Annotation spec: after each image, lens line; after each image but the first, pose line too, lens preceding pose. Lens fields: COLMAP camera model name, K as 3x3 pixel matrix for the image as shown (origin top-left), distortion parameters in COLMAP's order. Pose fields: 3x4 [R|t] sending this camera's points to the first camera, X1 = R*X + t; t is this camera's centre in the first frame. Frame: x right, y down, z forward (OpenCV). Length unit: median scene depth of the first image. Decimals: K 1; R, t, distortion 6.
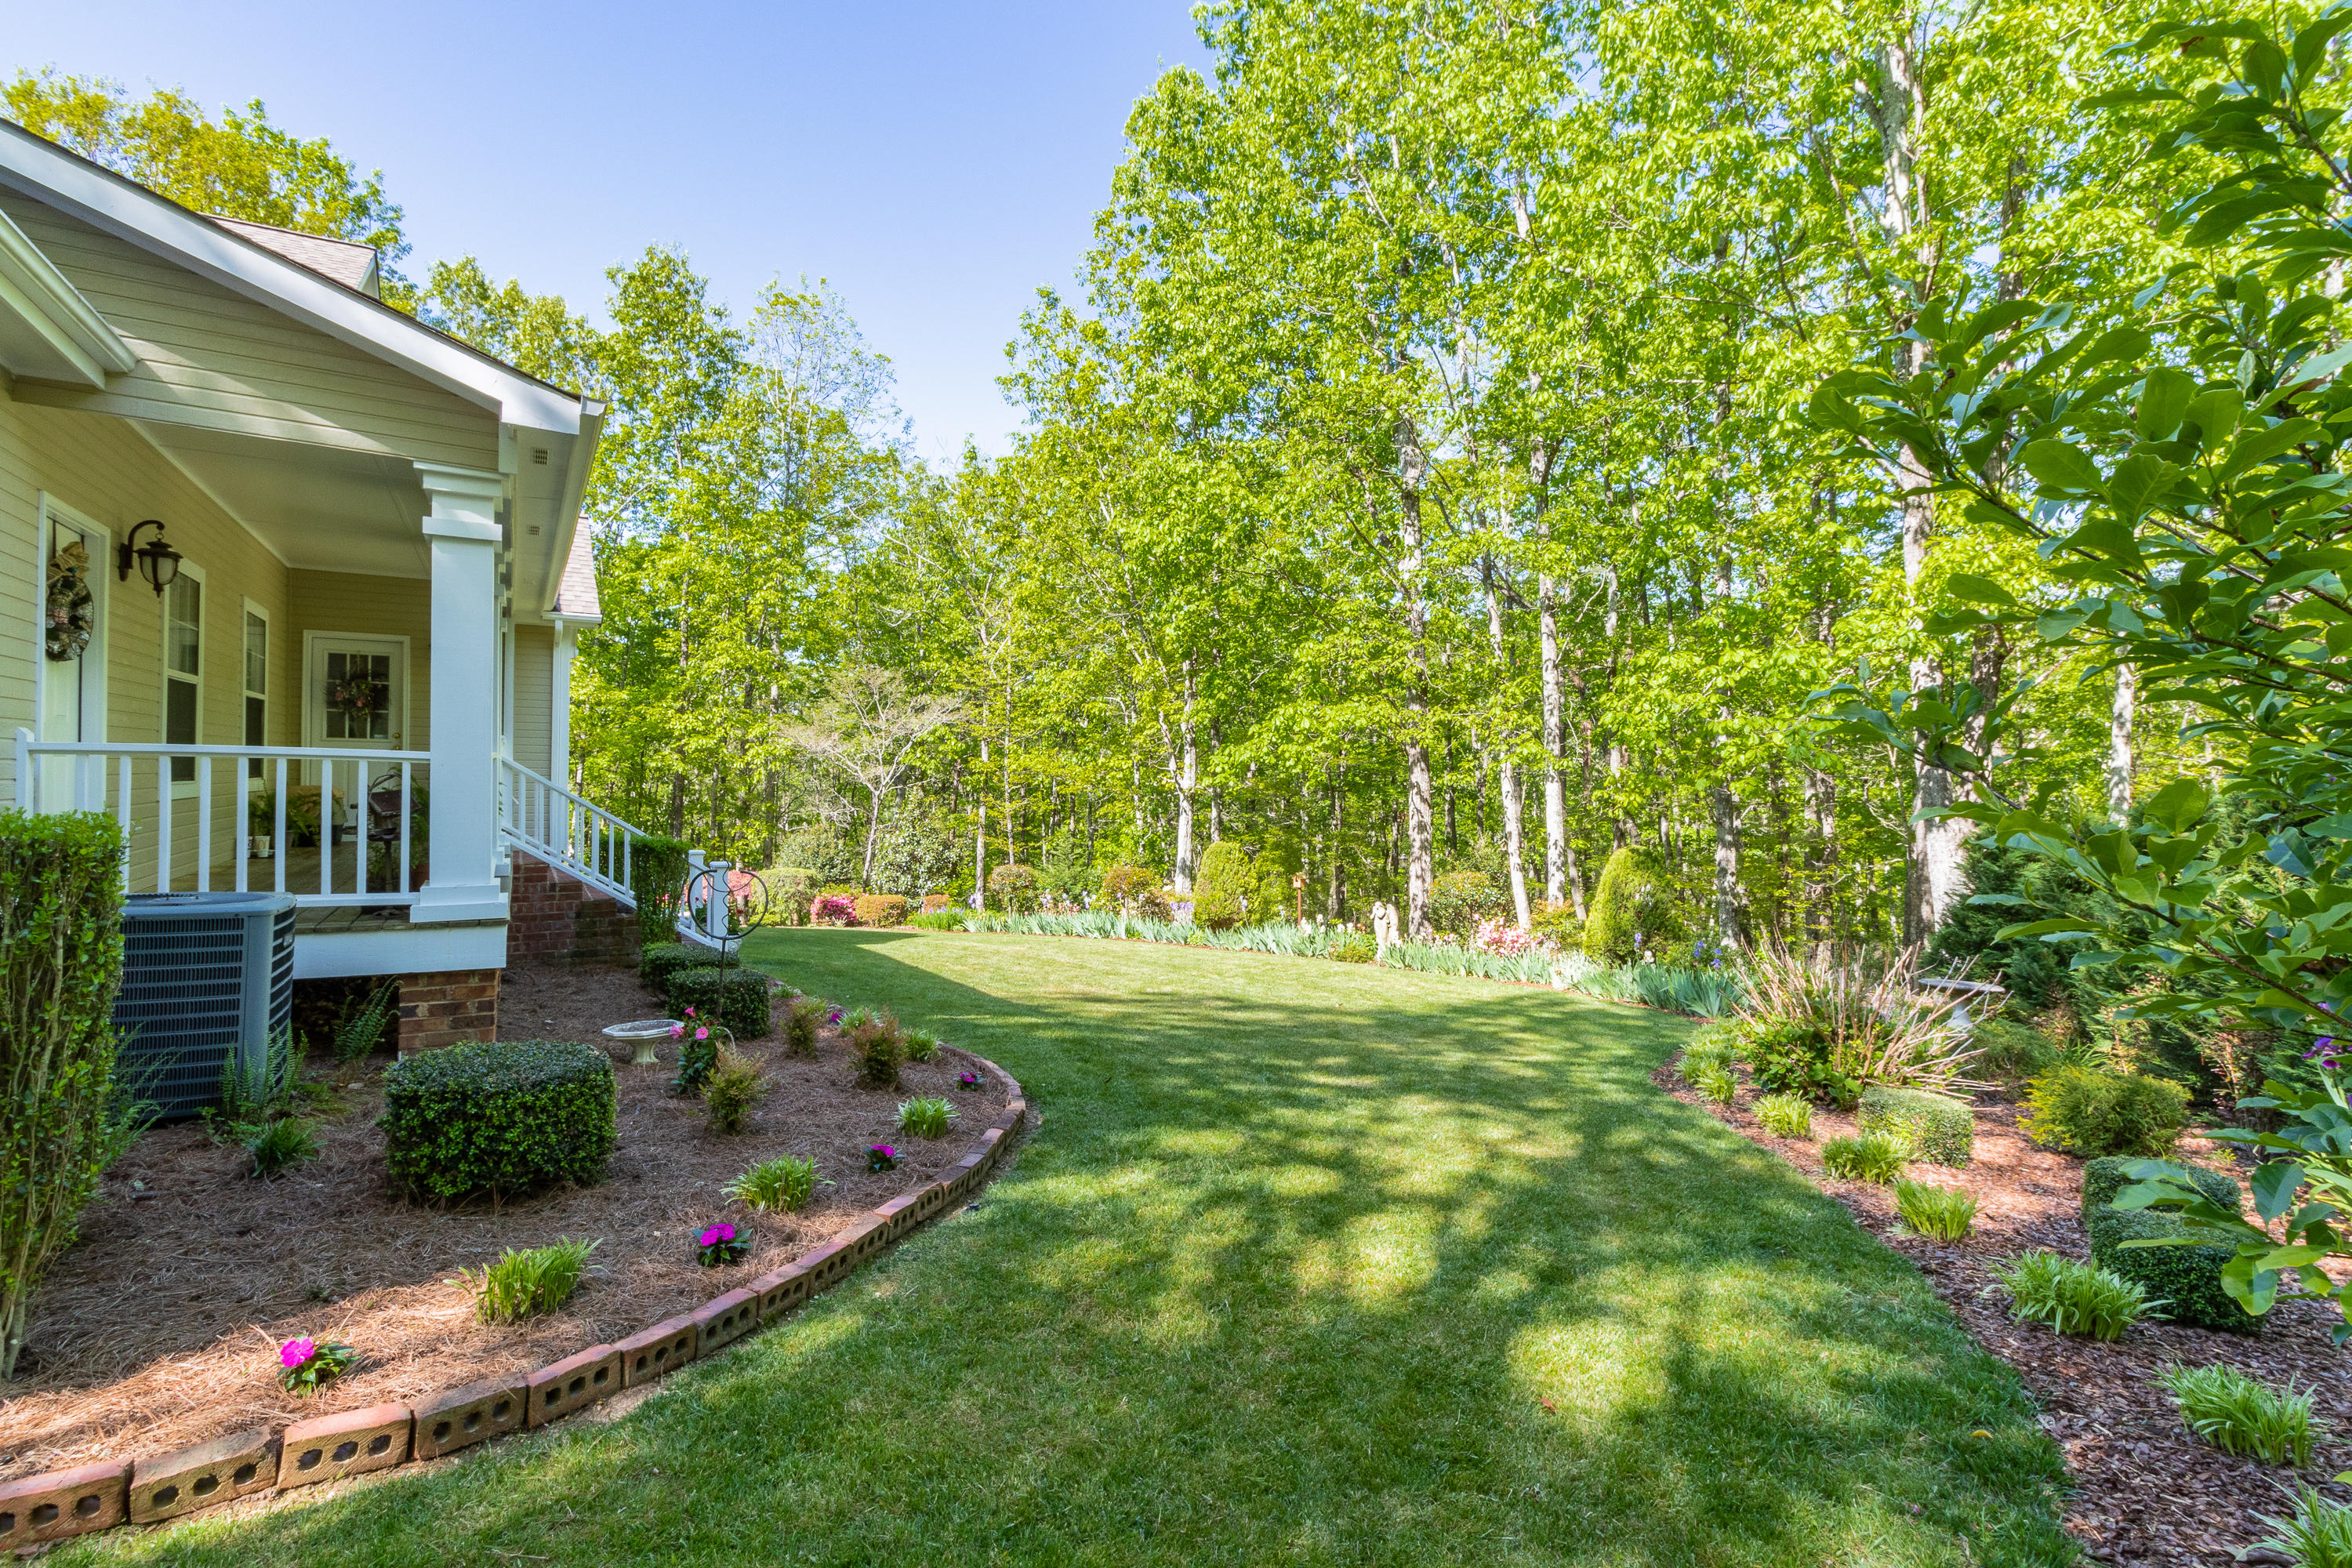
lens RADIAL K [[1133.0, 0, 1172.8], [0, 1133.0, 772.9], [0, 0, 1]] dist [0.000270, 0.000044]
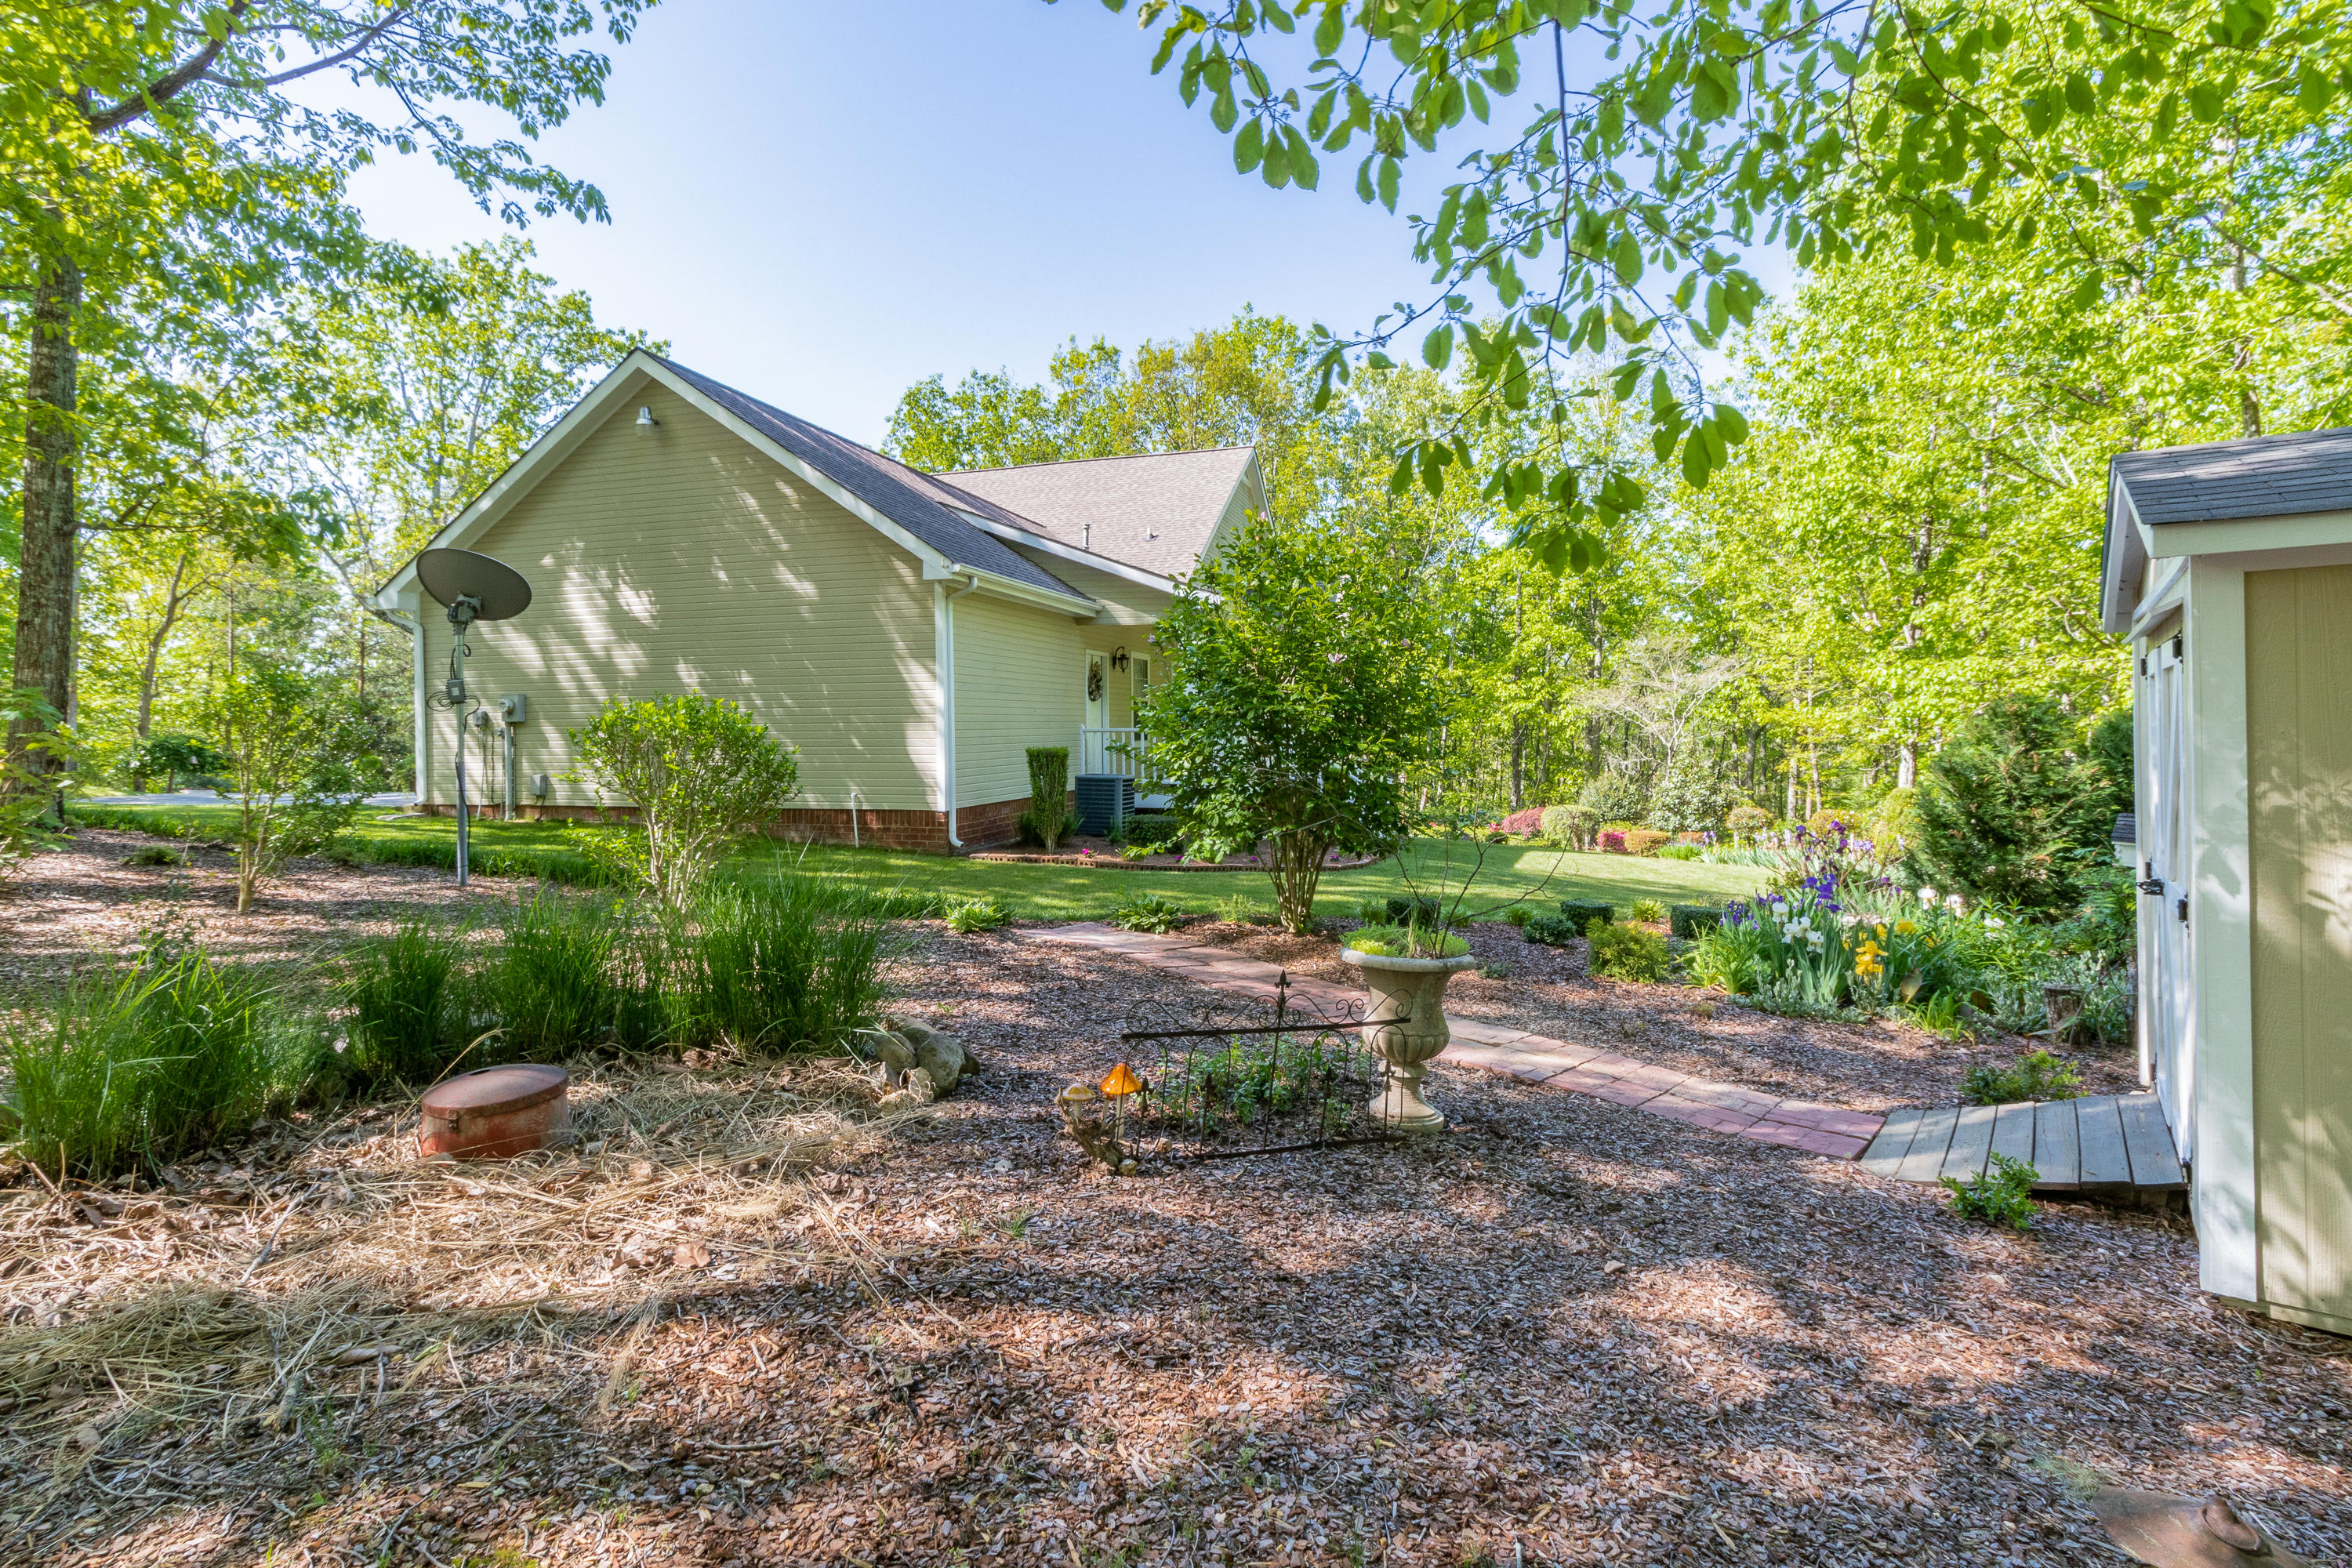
lens RADIAL K [[1118.0, 0, 1172.6], [0, 1118.0, 737.8], [0, 0, 1]] dist [0.000614, 0.000018]
pose [[0.696373, -0.012478, -0.717571, 0.203373], [0.019020, 0.999819, 0.001072, 0.000086], [0.717428, -0.014395, 0.696484, -0.145408]]
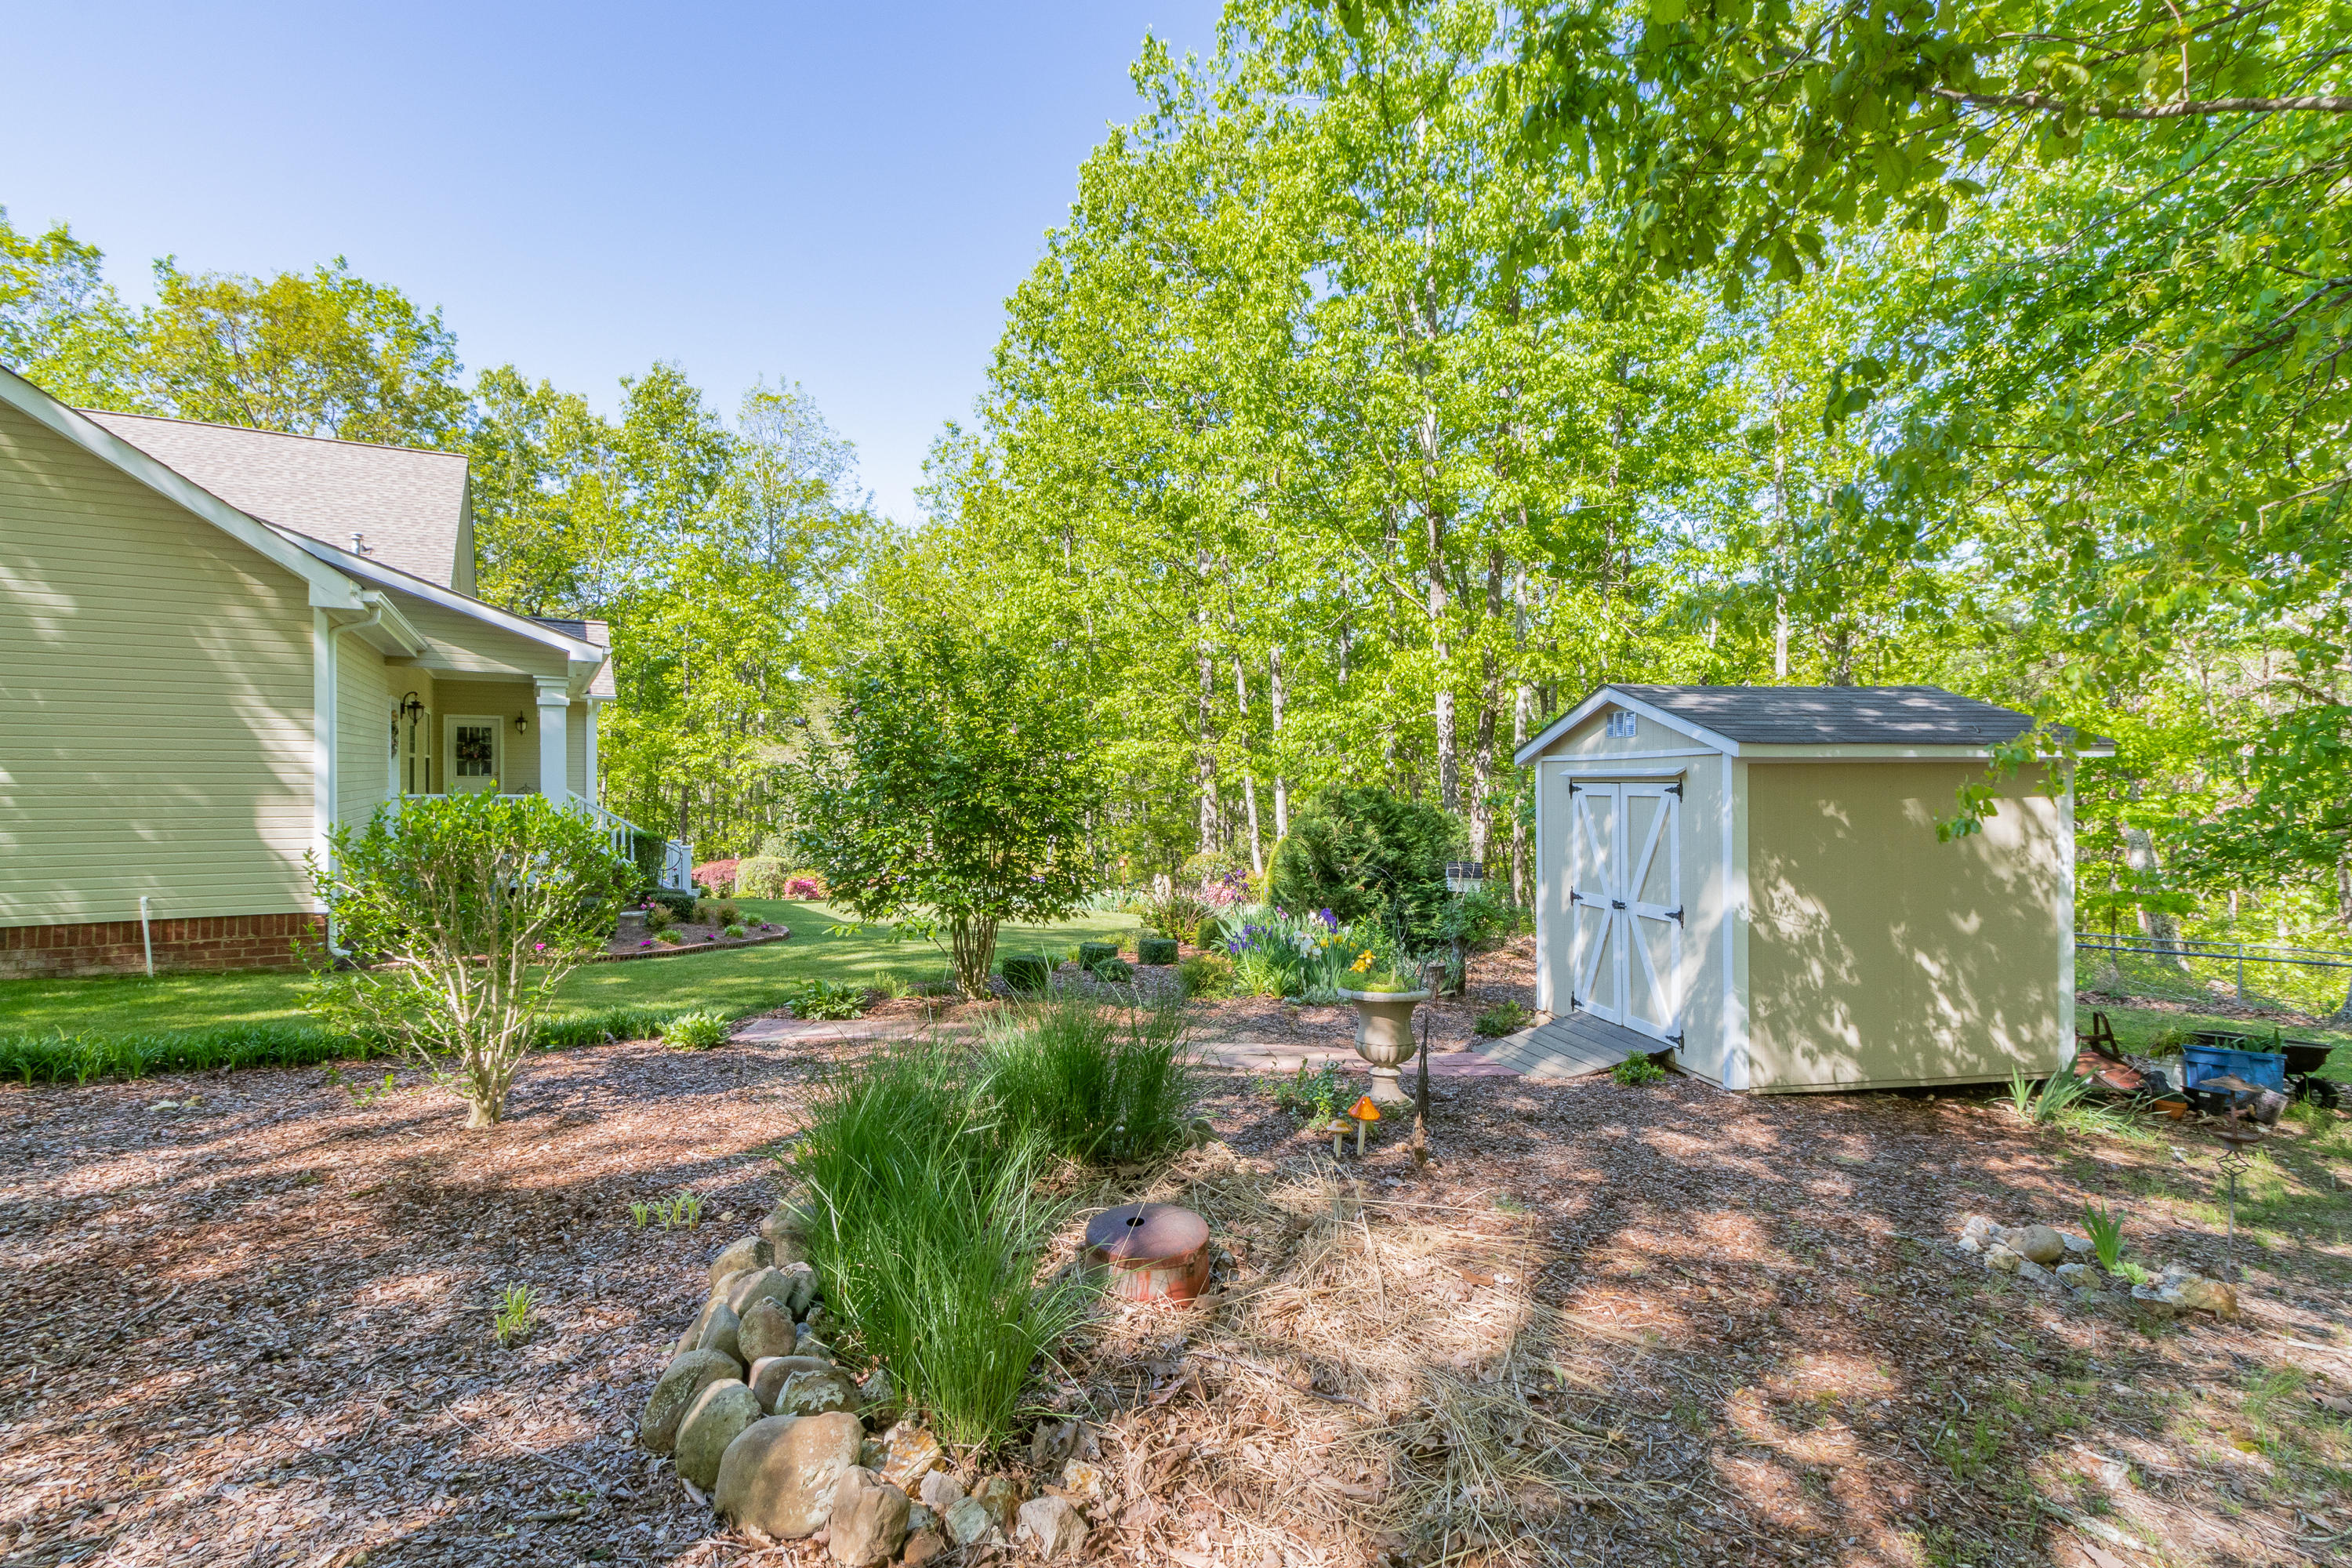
lens RADIAL K [[1071.1, 0, 1176.0], [0, 1071.1, 784.0], [0, 0, 1]] dist [0.001128, 0.000437]
pose [[0.999950, -0.006441, 0.007630, 0.107732], [0.006358, 0.999920, 0.010904, -0.009204], [-0.007700, -0.010855, 0.999911, -0.204808]]
